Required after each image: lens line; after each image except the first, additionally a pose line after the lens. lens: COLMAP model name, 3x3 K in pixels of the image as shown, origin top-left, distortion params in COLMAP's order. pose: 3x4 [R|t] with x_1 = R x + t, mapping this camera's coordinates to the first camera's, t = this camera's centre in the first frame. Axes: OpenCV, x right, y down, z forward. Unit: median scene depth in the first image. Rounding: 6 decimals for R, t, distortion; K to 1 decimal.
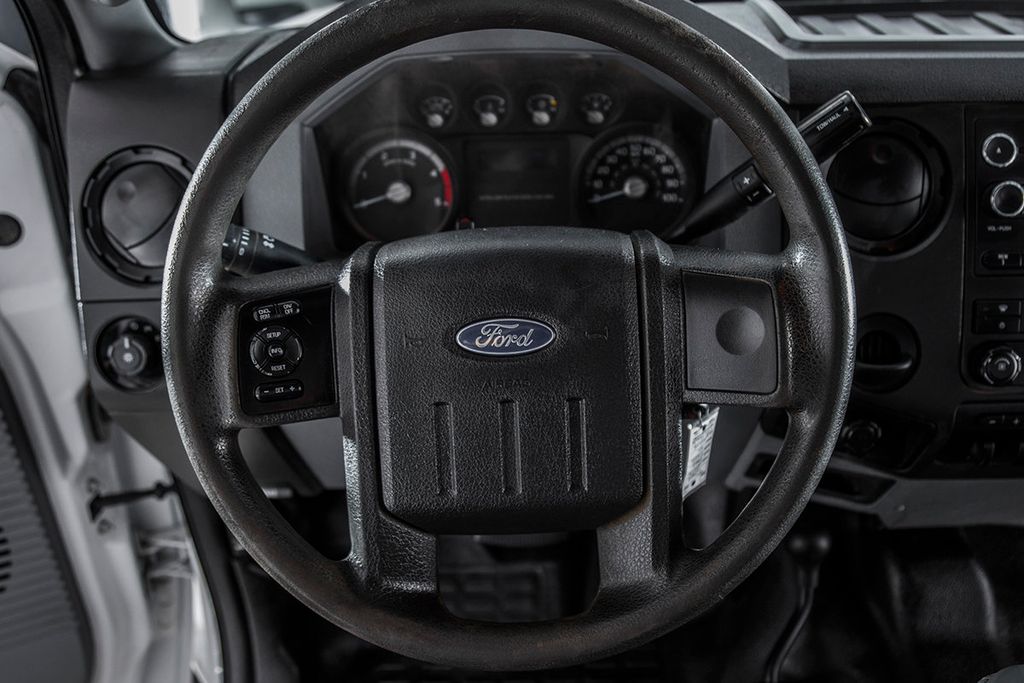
lens RADIAL K [[813.4, 0, 513.5], [0, 813.4, 343.7], [0, 0, 1]] dist [-0.027352, 0.006529]
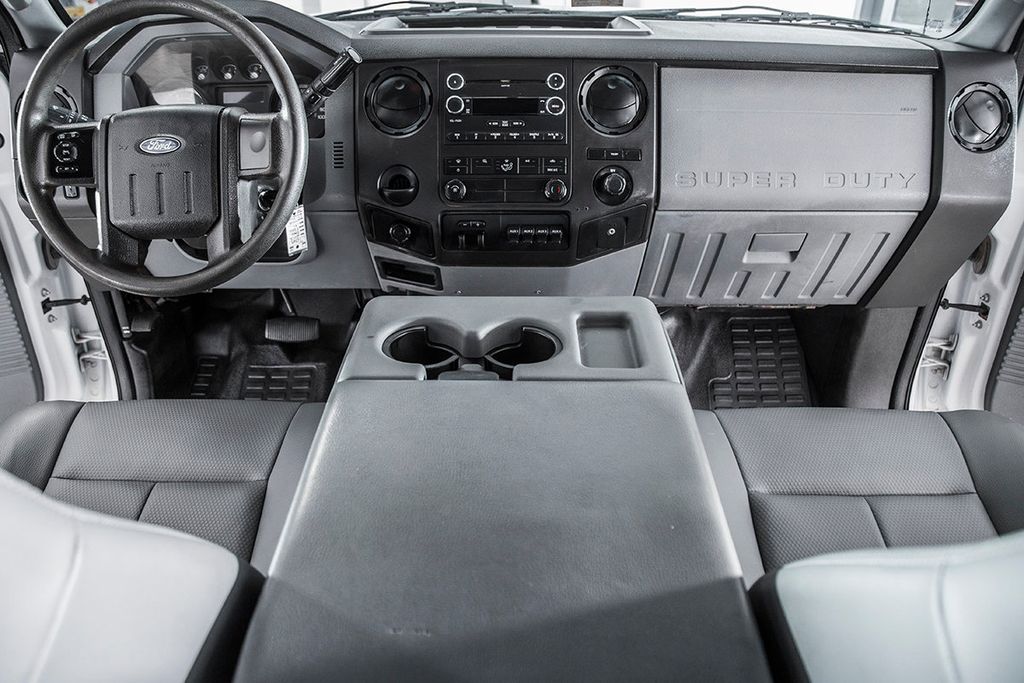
lens RADIAL K [[723.7, 0, 510.9], [0, 723.7, 342.7], [0, 0, 1]] dist [-0.009846, 0.002223]
pose [[0.997792, 0.018474, -0.063788, 0.767011], [-0.021494, 0.998664, -0.046986, 0.427275], [0.062835, 0.048254, 0.996857, -0.650781]]
